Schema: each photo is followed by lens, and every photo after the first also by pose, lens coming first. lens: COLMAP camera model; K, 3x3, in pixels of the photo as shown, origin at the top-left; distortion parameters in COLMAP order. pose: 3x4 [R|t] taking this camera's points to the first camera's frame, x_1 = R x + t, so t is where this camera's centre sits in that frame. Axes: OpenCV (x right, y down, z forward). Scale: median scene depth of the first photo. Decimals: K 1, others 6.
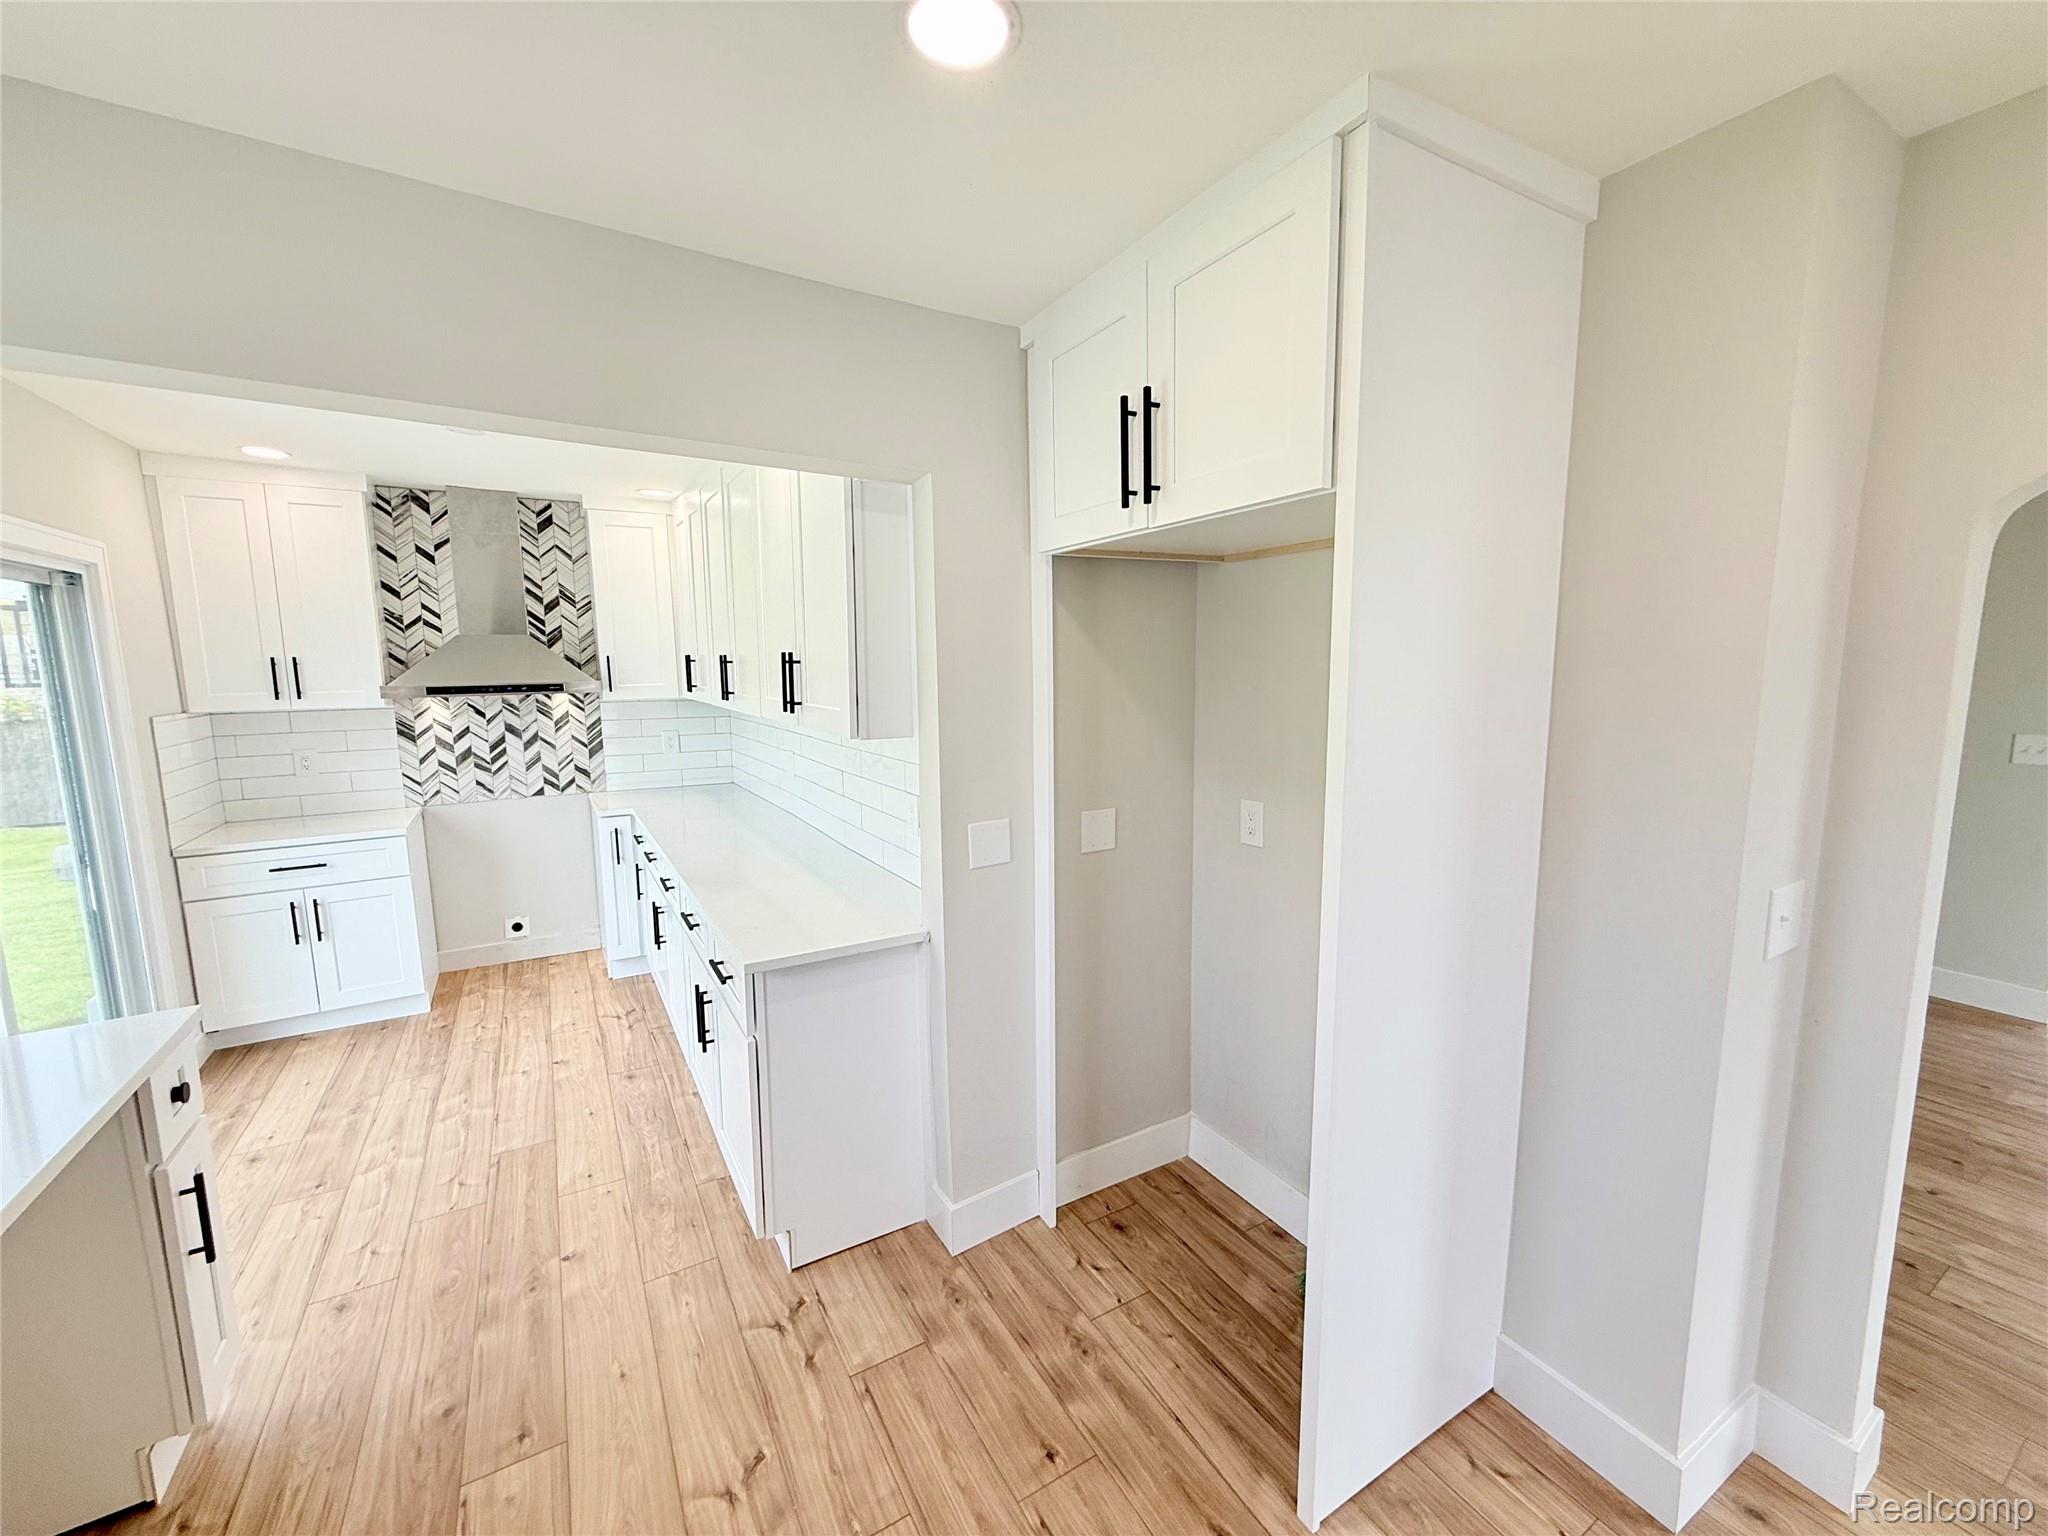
lens RADIAL K [[813.9, 0, 1019.7], [0, 813.9, 767.3], [0, 0, 1]] dist [-0.002064, 0.000238]
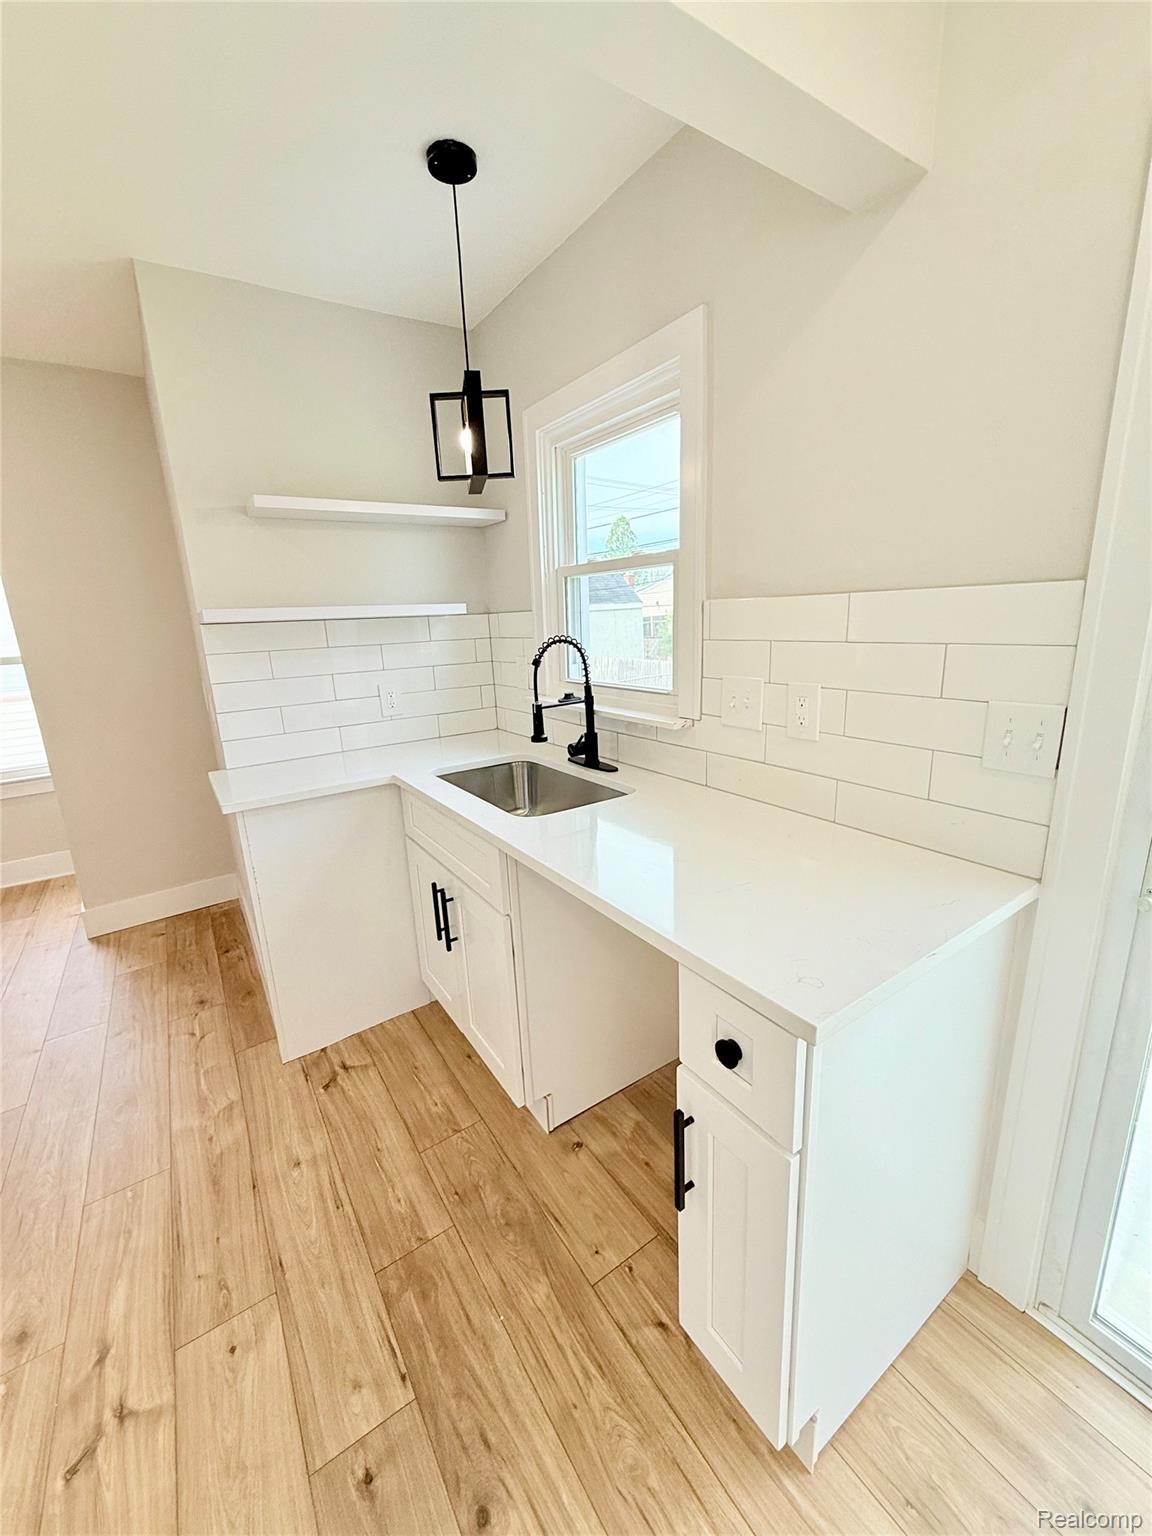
lens RADIAL K [[610.4, 0, 576.0], [0, 610.4, 768.0], [0, 0, 1]] dist [-0.002064, 0.000238]
pose [[-0.997127, 0.064168, -0.040258, -0.470675], [0.044909, 0.928737, 0.368009, -0.017663], [0.061003, 0.365144, -0.928950, 0.738308]]
